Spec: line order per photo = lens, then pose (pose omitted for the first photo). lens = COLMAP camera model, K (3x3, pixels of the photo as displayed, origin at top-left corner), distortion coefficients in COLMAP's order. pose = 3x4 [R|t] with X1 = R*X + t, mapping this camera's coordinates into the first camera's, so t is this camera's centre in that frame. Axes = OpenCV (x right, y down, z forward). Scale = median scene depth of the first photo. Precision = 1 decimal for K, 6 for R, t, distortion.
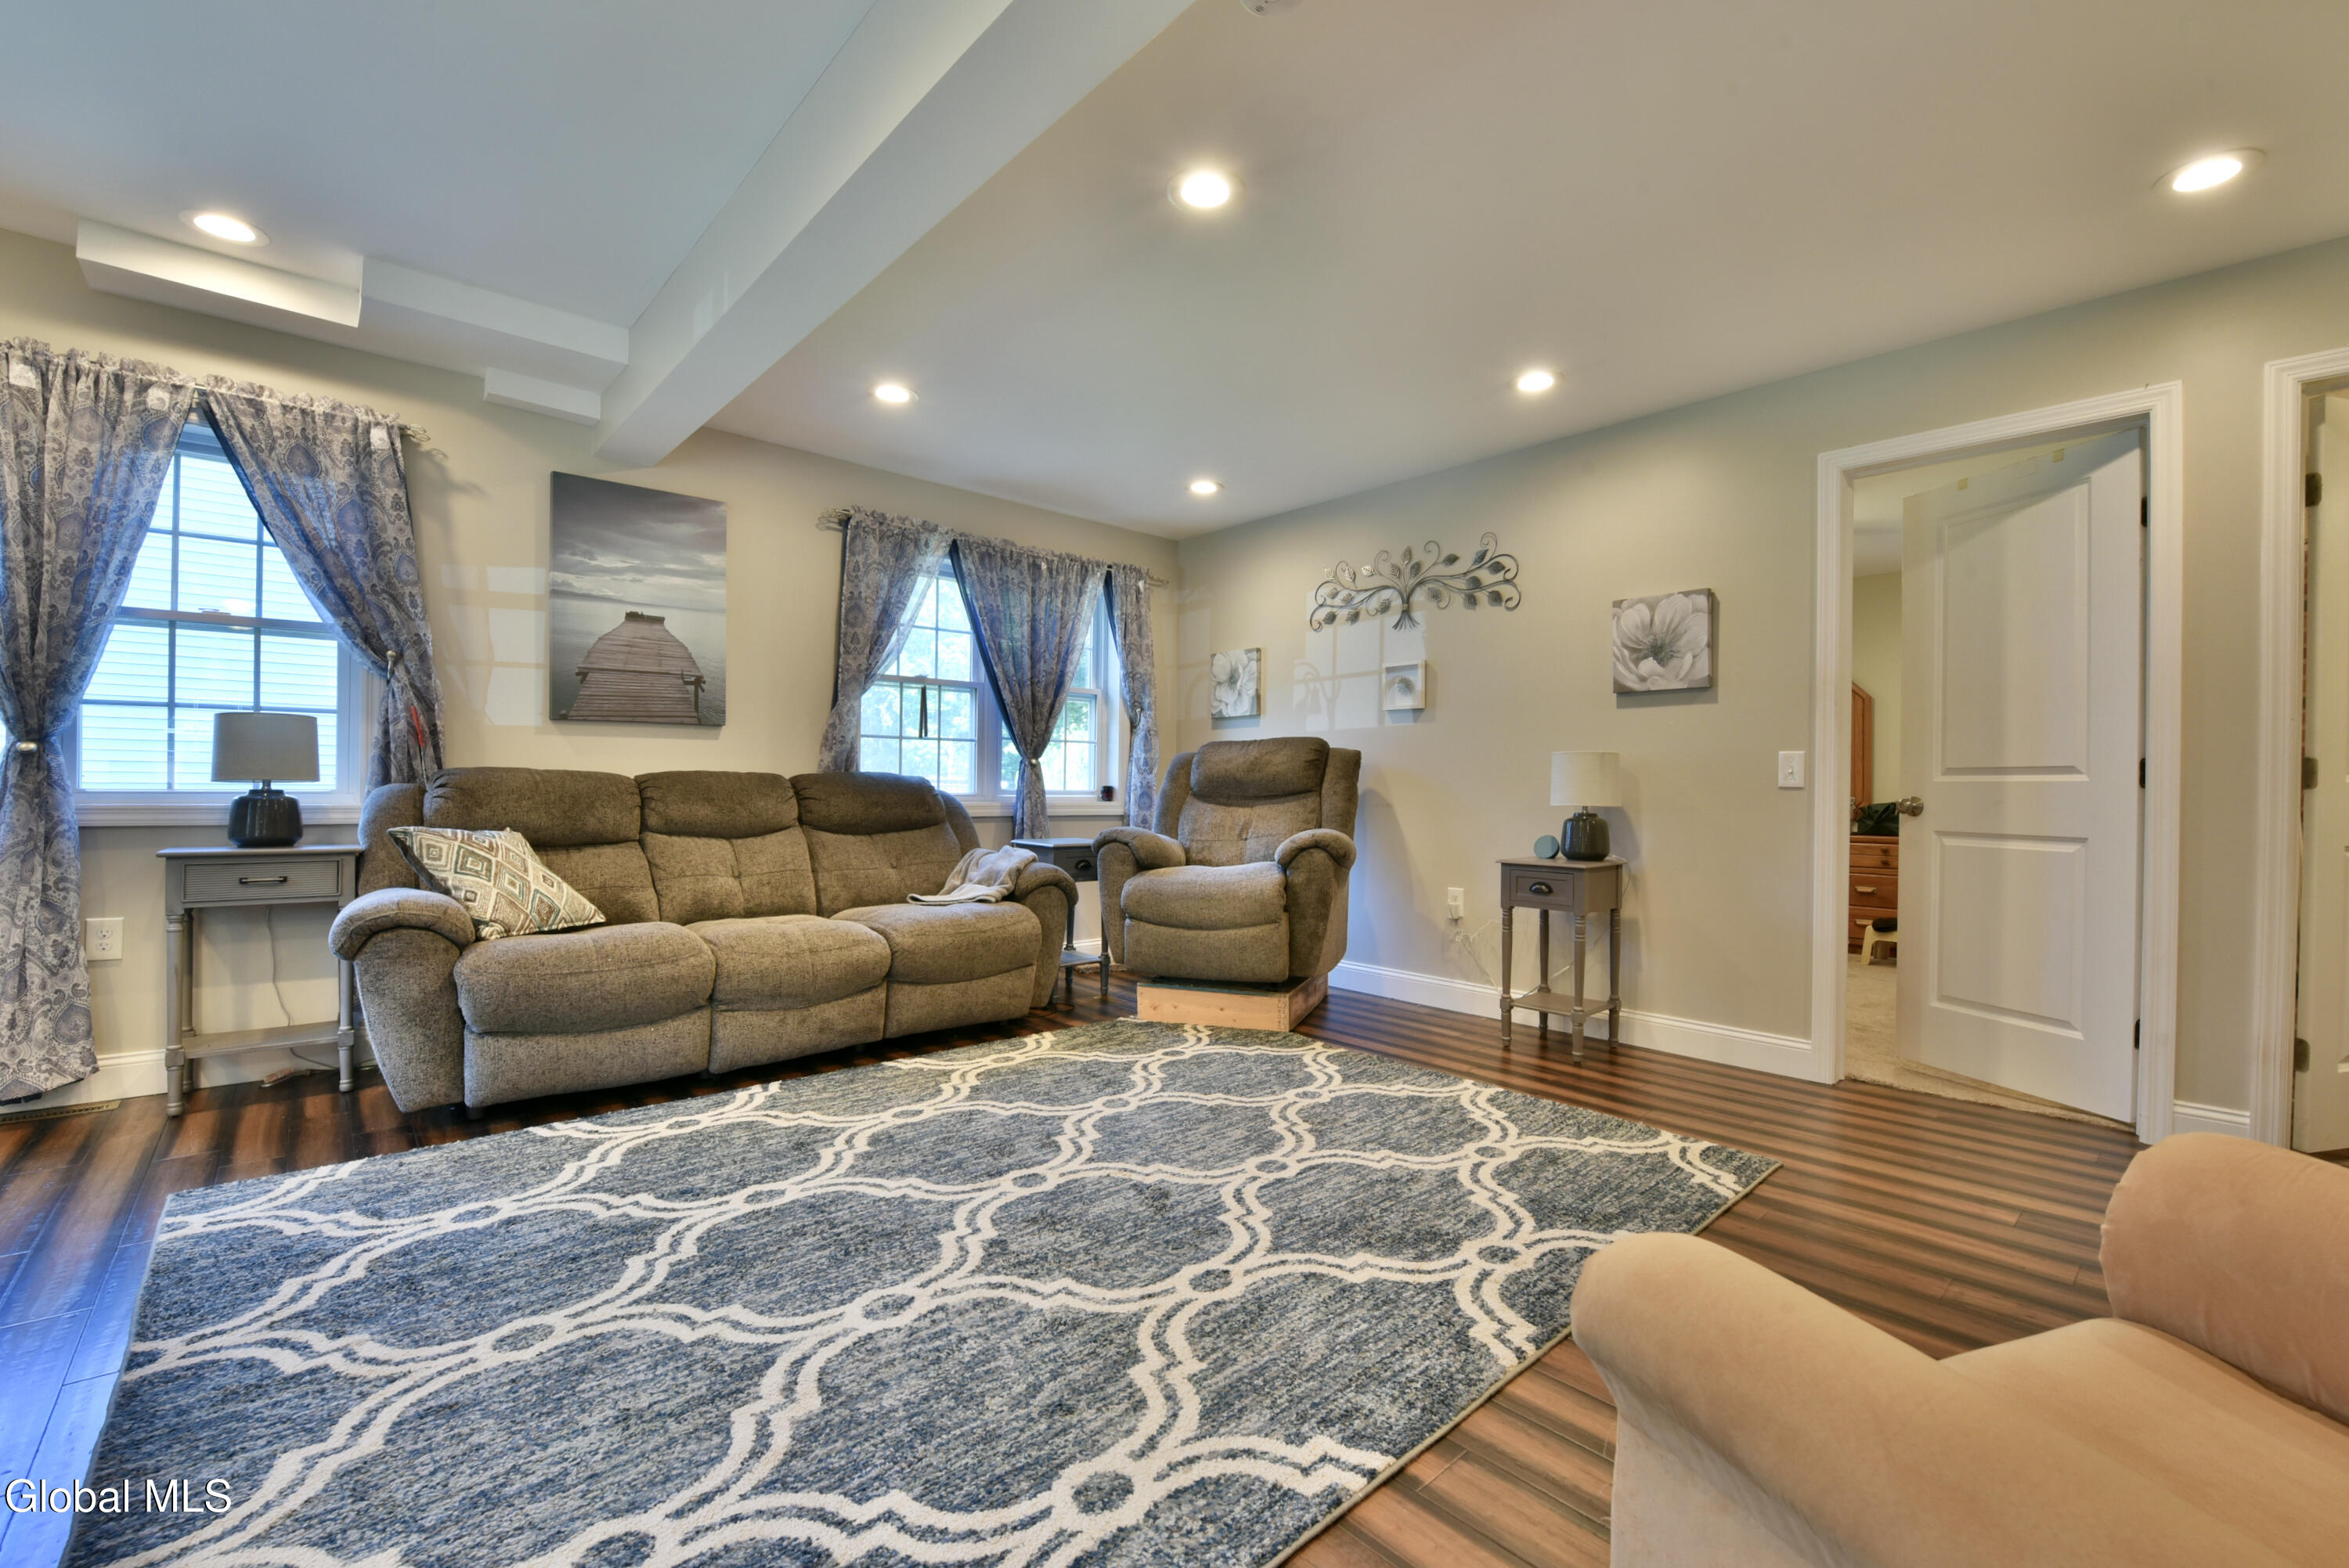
lens RADIAL K [[977.5, 0, 1202.0], [0, 977.5, 790.8], [0, 0, 1]] dist [-0.015374, -0.002544]
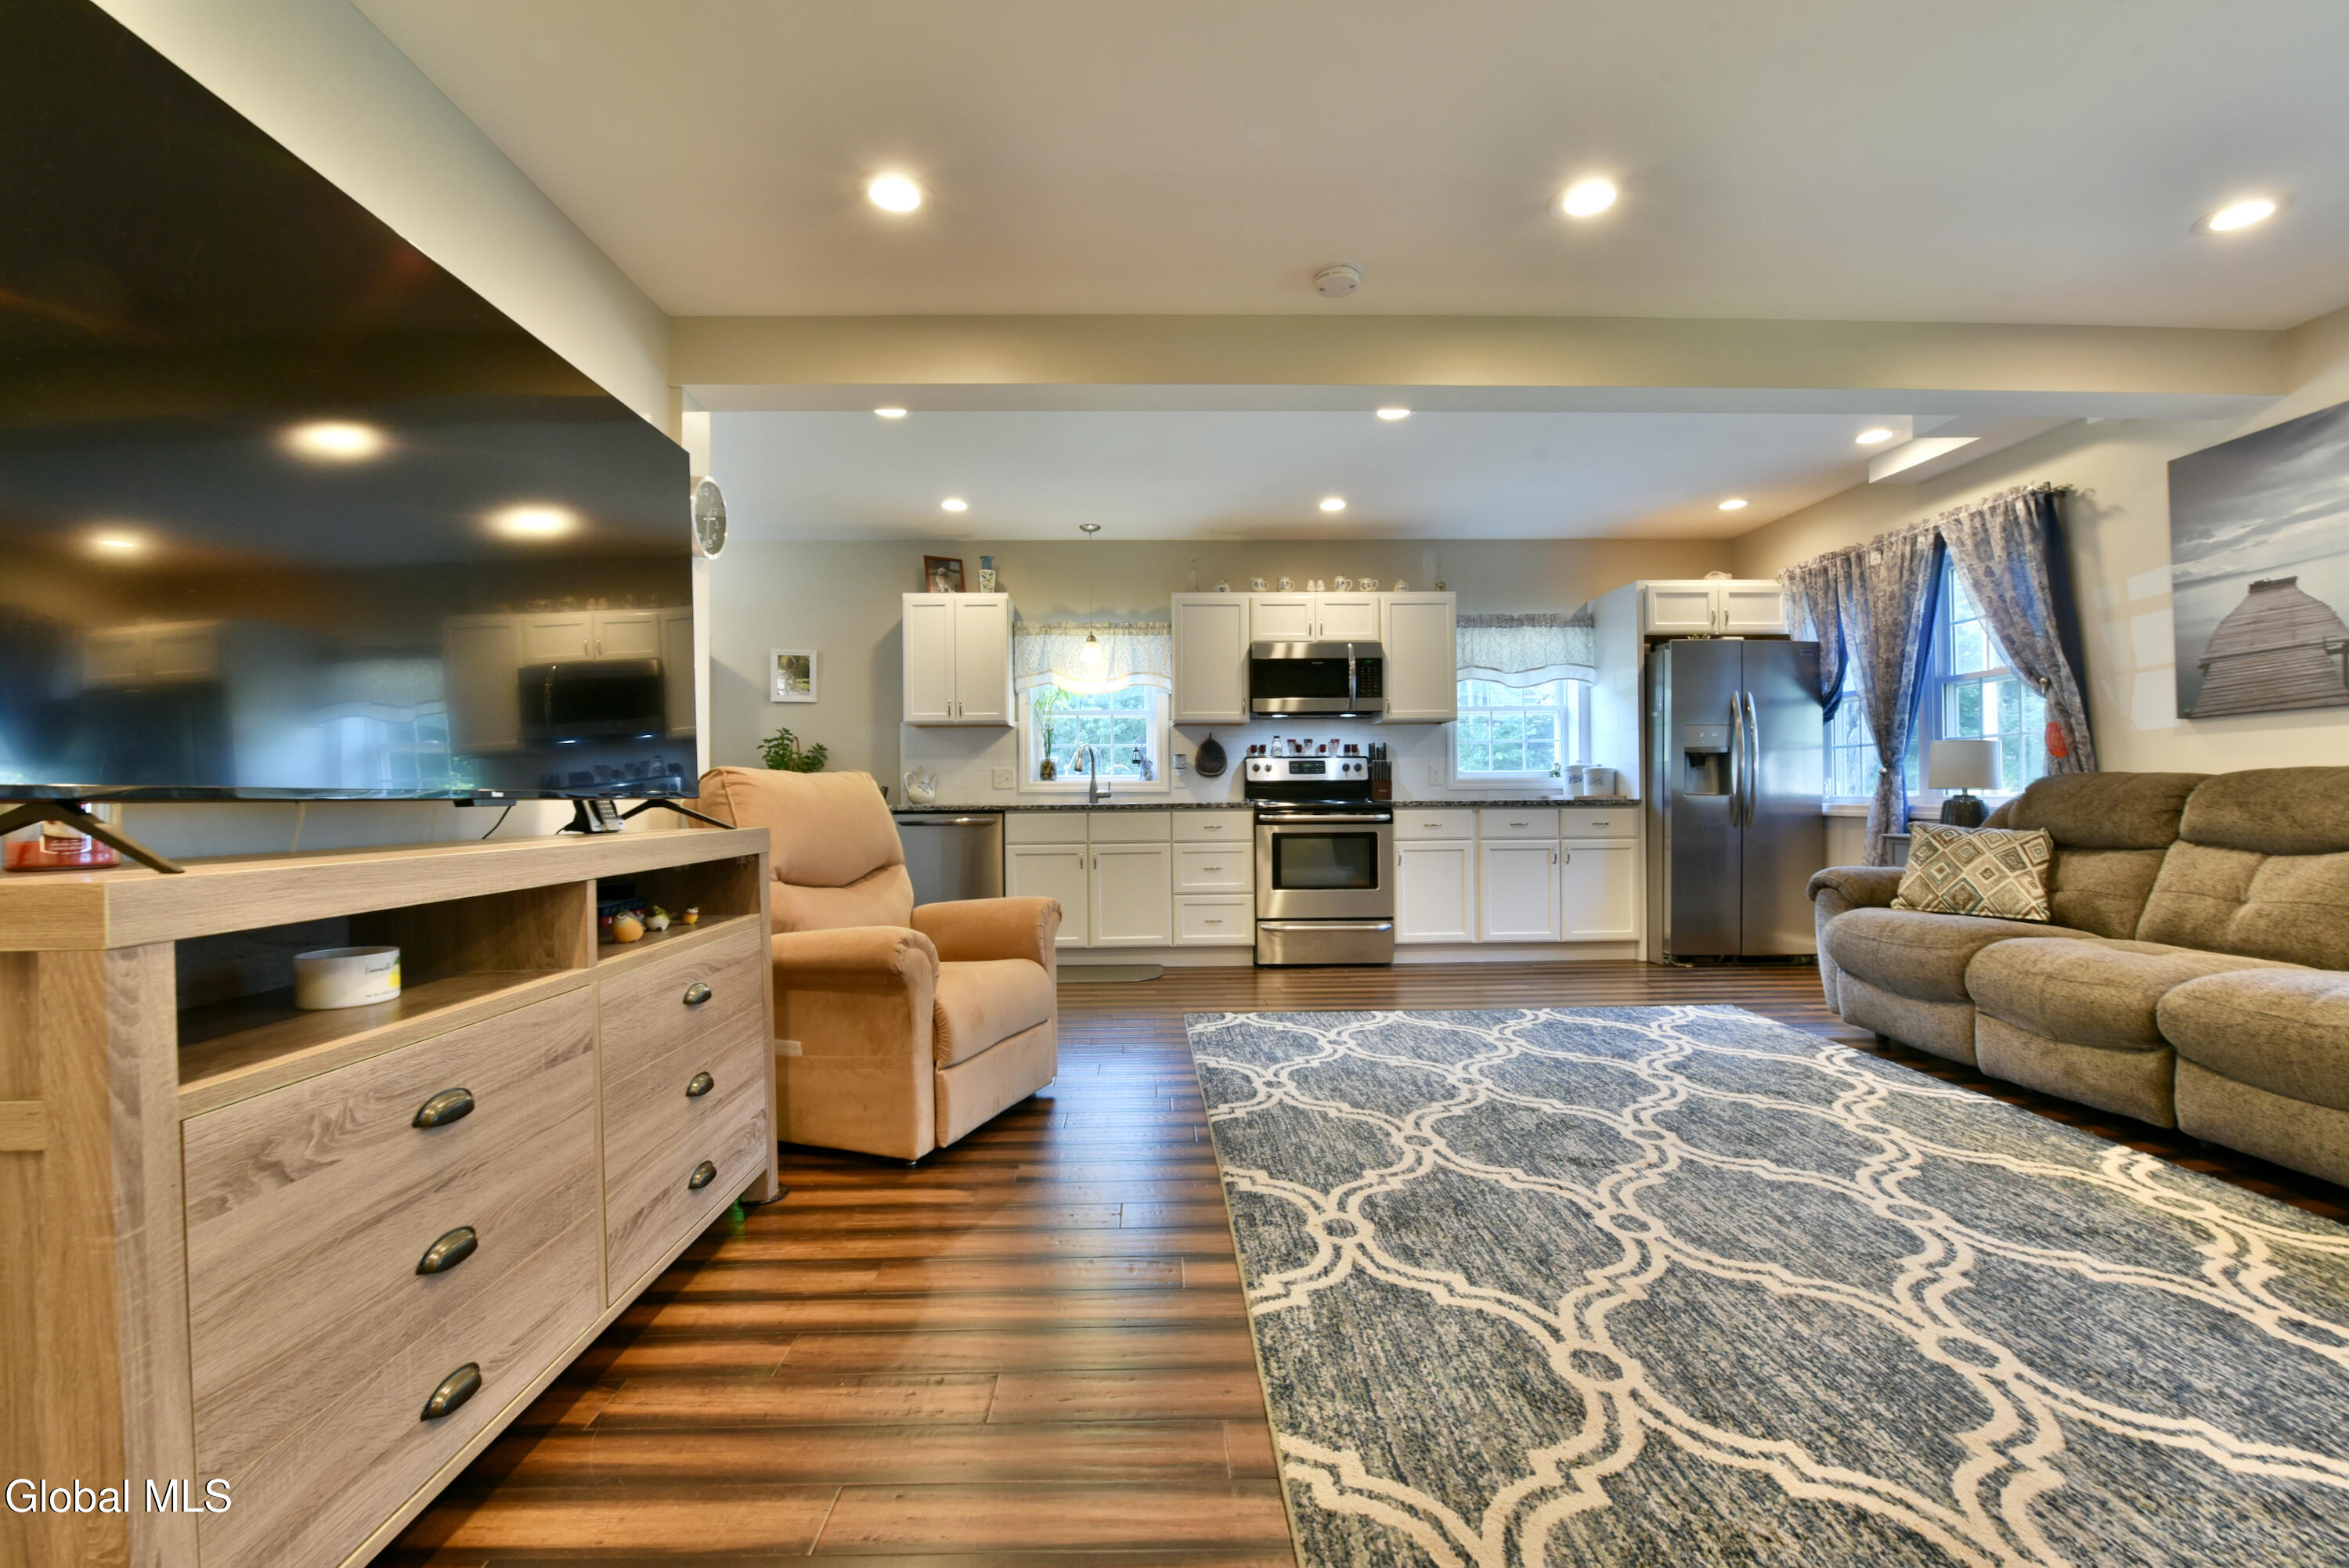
lens RADIAL K [[963.7, 0, 1186.0], [0, 963.7, 788.0], [0, 0, 1]] dist [0.000816, -0.008067]
pose [[-0.650547, -0.011750, -0.759375, 0.840171], [-0.001638, 0.999900, -0.014068, 0.010858], [0.759464, -0.007908, -0.650501, 1.080626]]
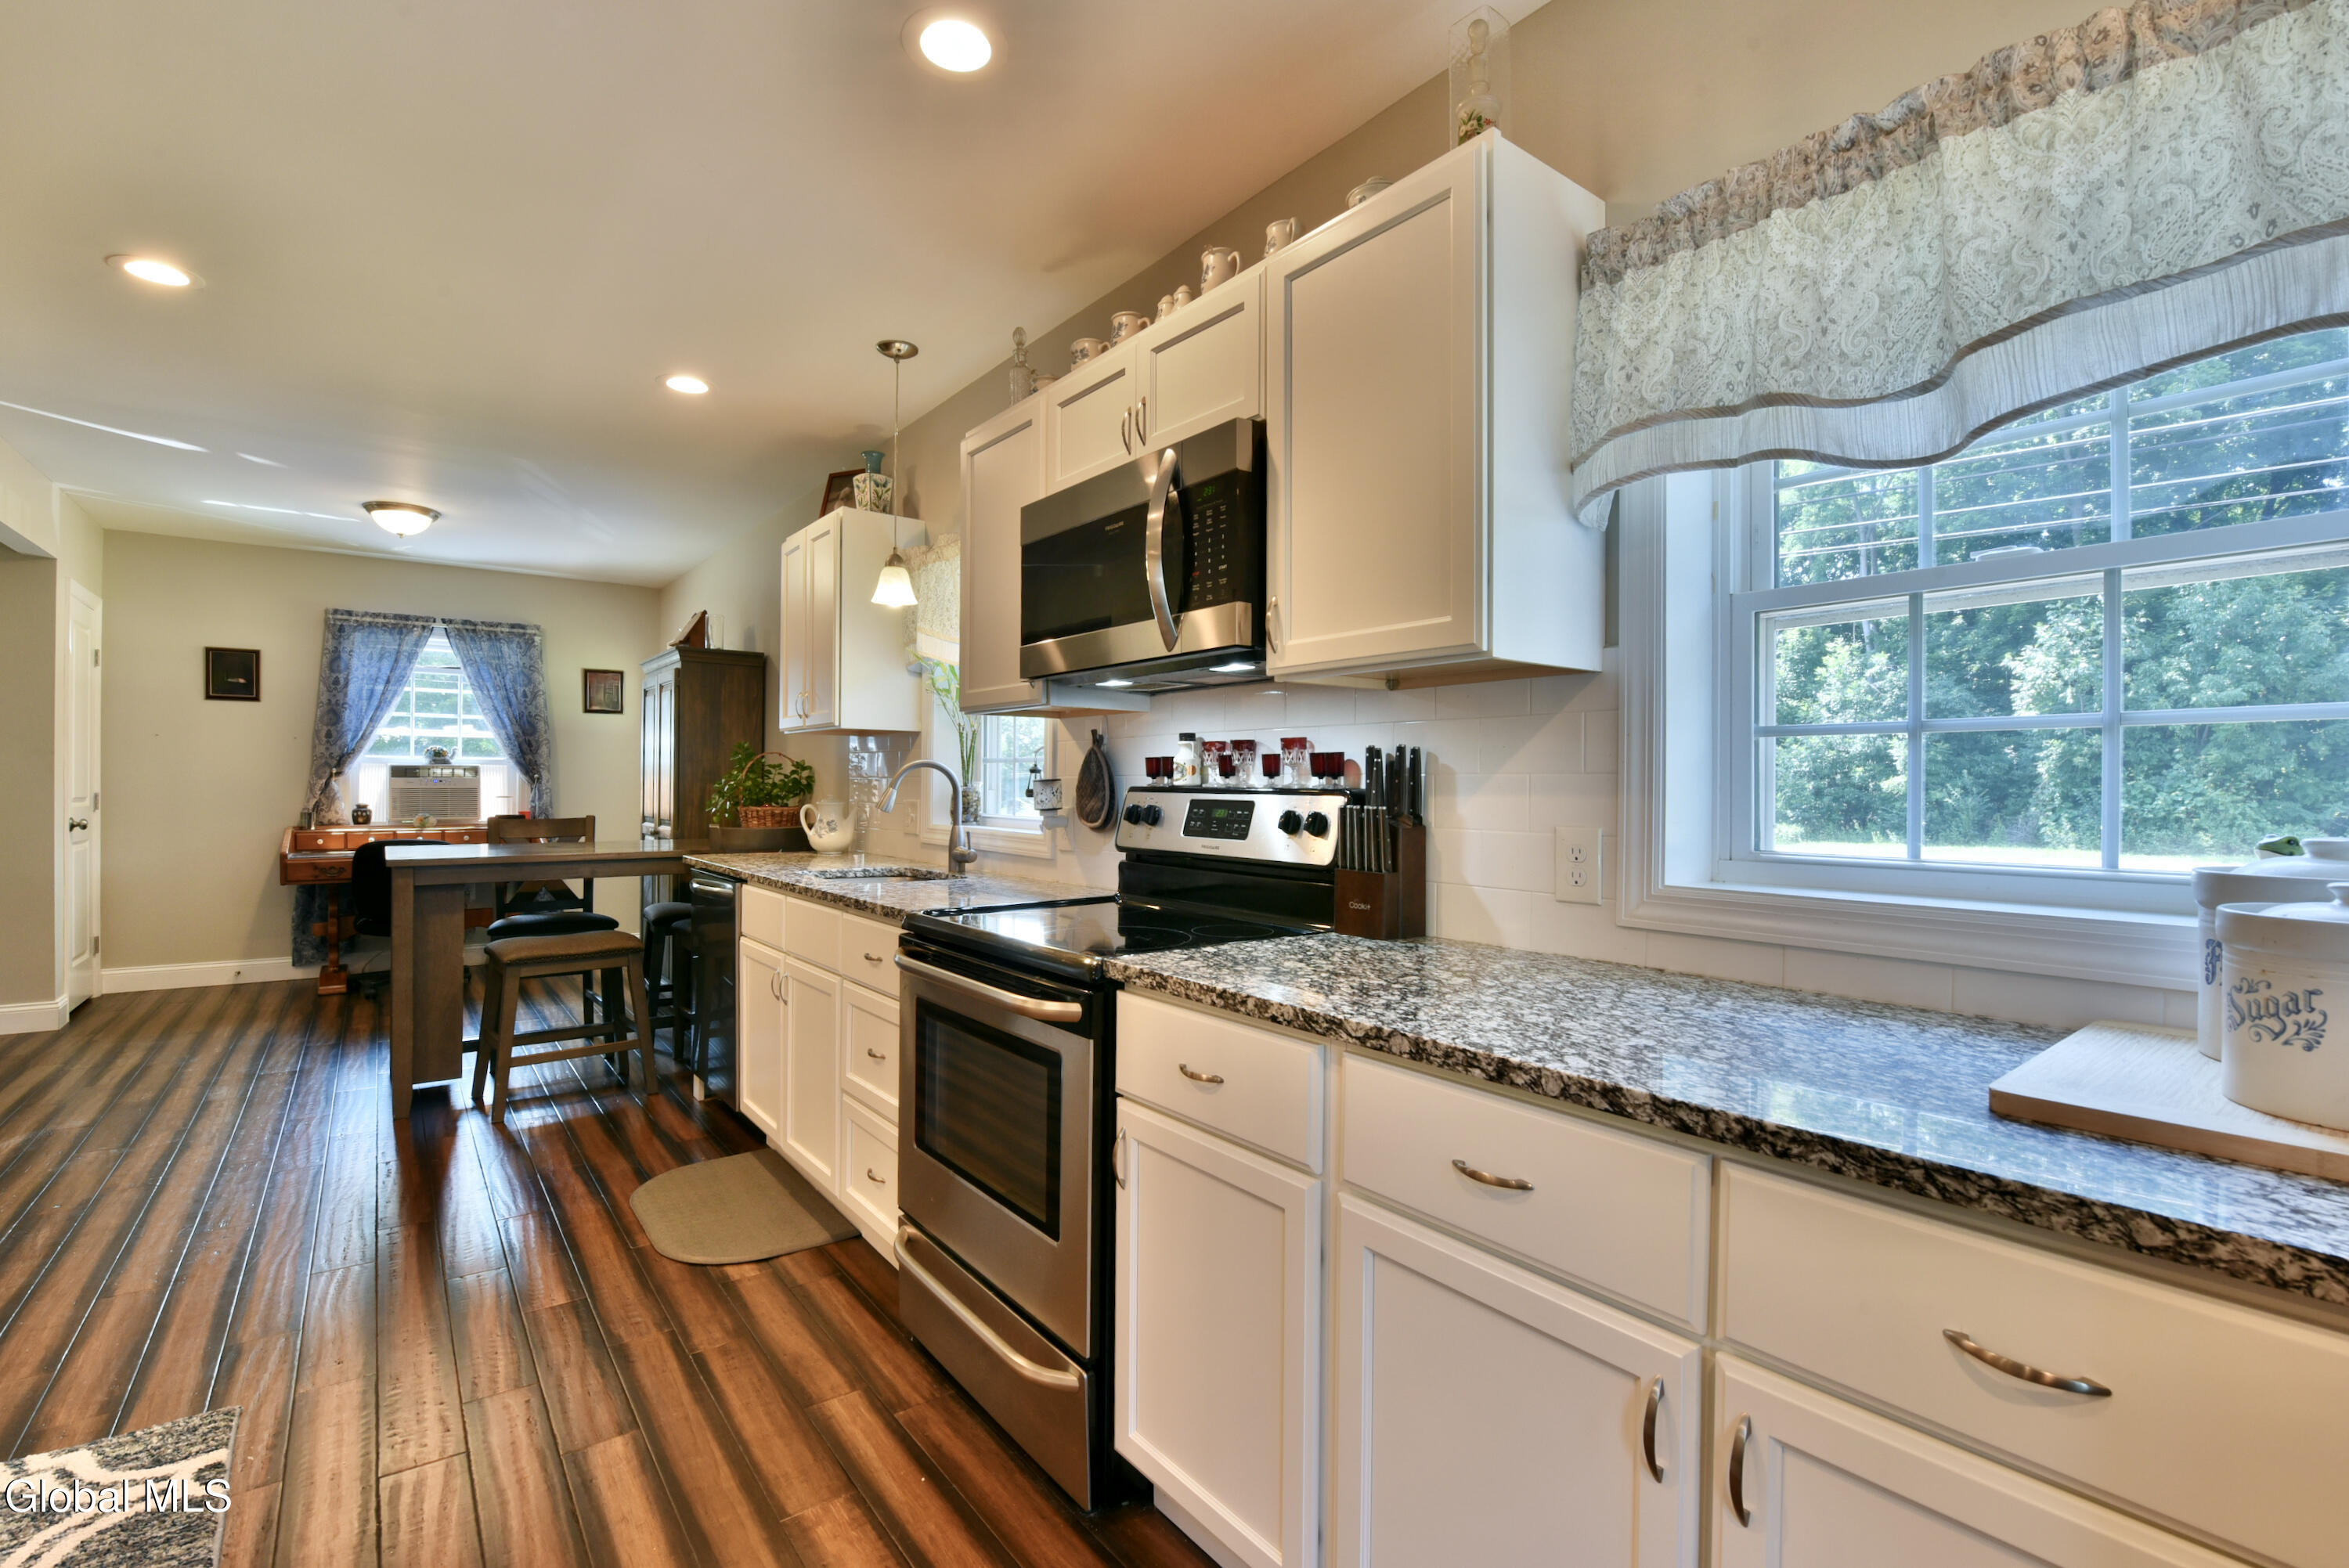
lens RADIAL K [[1049.9, 0, 1171.3], [0, 1049.9, 785.4], [0, 0, 1]] dist [-0.016835, -0.000047]
pose [[-0.995285, -0.020064, 0.094900, -0.903480], [-0.019718, 0.999795, 0.004575, -0.089742], [-0.094972, 0.002682, -0.995476, 0.754925]]
